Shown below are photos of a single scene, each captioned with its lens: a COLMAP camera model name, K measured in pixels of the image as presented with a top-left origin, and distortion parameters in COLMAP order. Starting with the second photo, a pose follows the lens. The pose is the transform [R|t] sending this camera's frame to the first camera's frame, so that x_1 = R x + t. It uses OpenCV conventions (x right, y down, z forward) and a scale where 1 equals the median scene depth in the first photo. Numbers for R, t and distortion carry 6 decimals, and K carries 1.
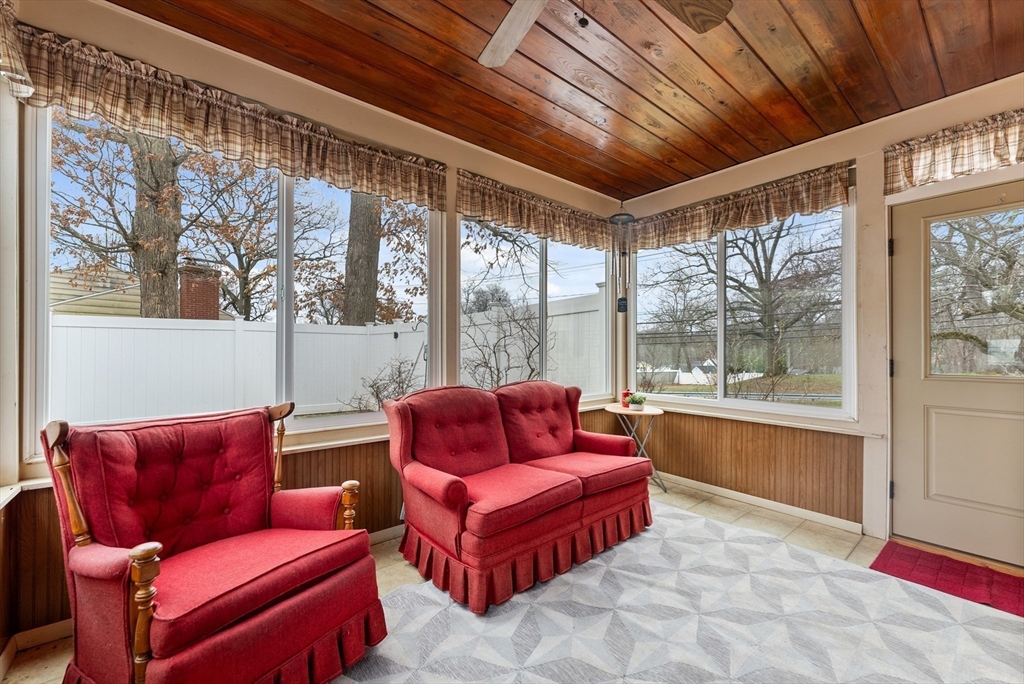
lens RADIAL K [[413.9, 0, 509.4], [0, 413.9, 337.1], [0, 0, 1]] dist [0.001163, 0.000053]
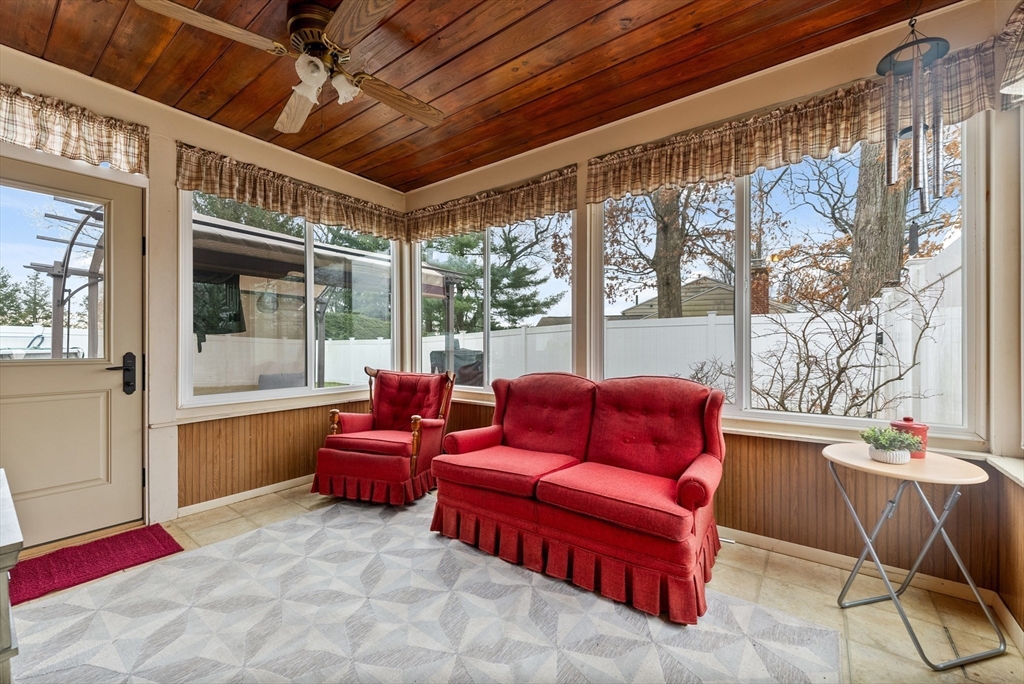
lens RADIAL K [[408.6, 0, 515.1], [0, 408.6, 336.2], [0, 0, 1]] dist [0.000674, -0.000085]
pose [[0.239046, -0.017350, -0.970853, 1.040577], [0.034482, 0.999361, -0.009369, 0.032619], [0.970396, -0.031237, 0.239491, 0.751990]]
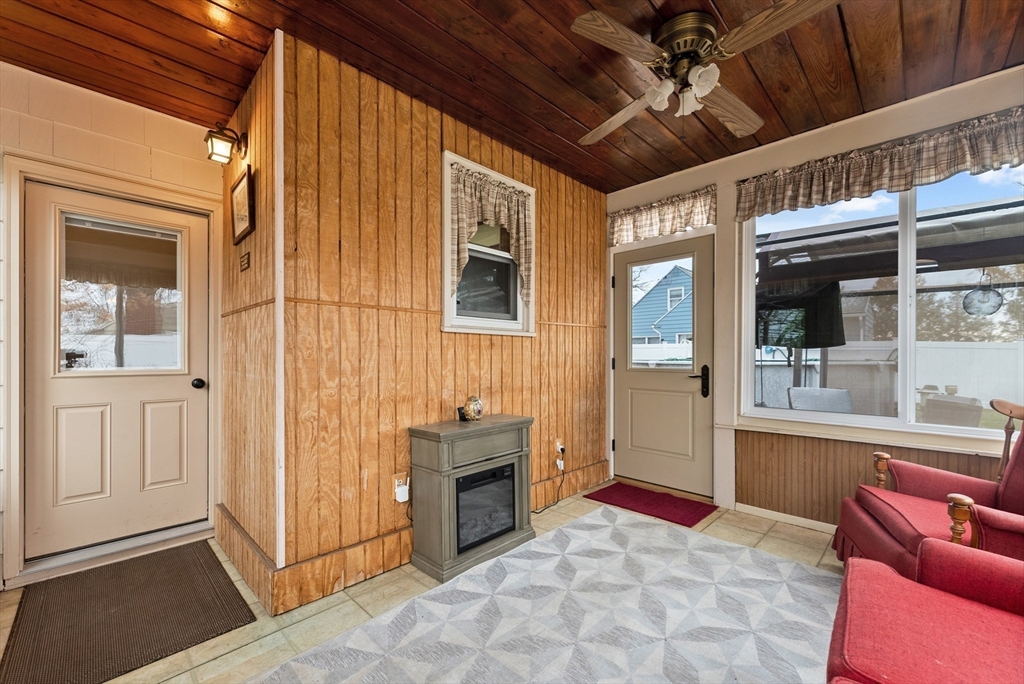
lens RADIAL K [[411.6, 0, 507.9], [0, 411.6, 348.4], [0, 0, 1]] dist [-0.002174, -0.000283]
pose [[-0.995334, -0.000955, -0.096481, 0.533019], [0.004187, 0.998582, -0.053074, 0.046125], [0.096395, -0.053231, -0.993919, 1.383237]]
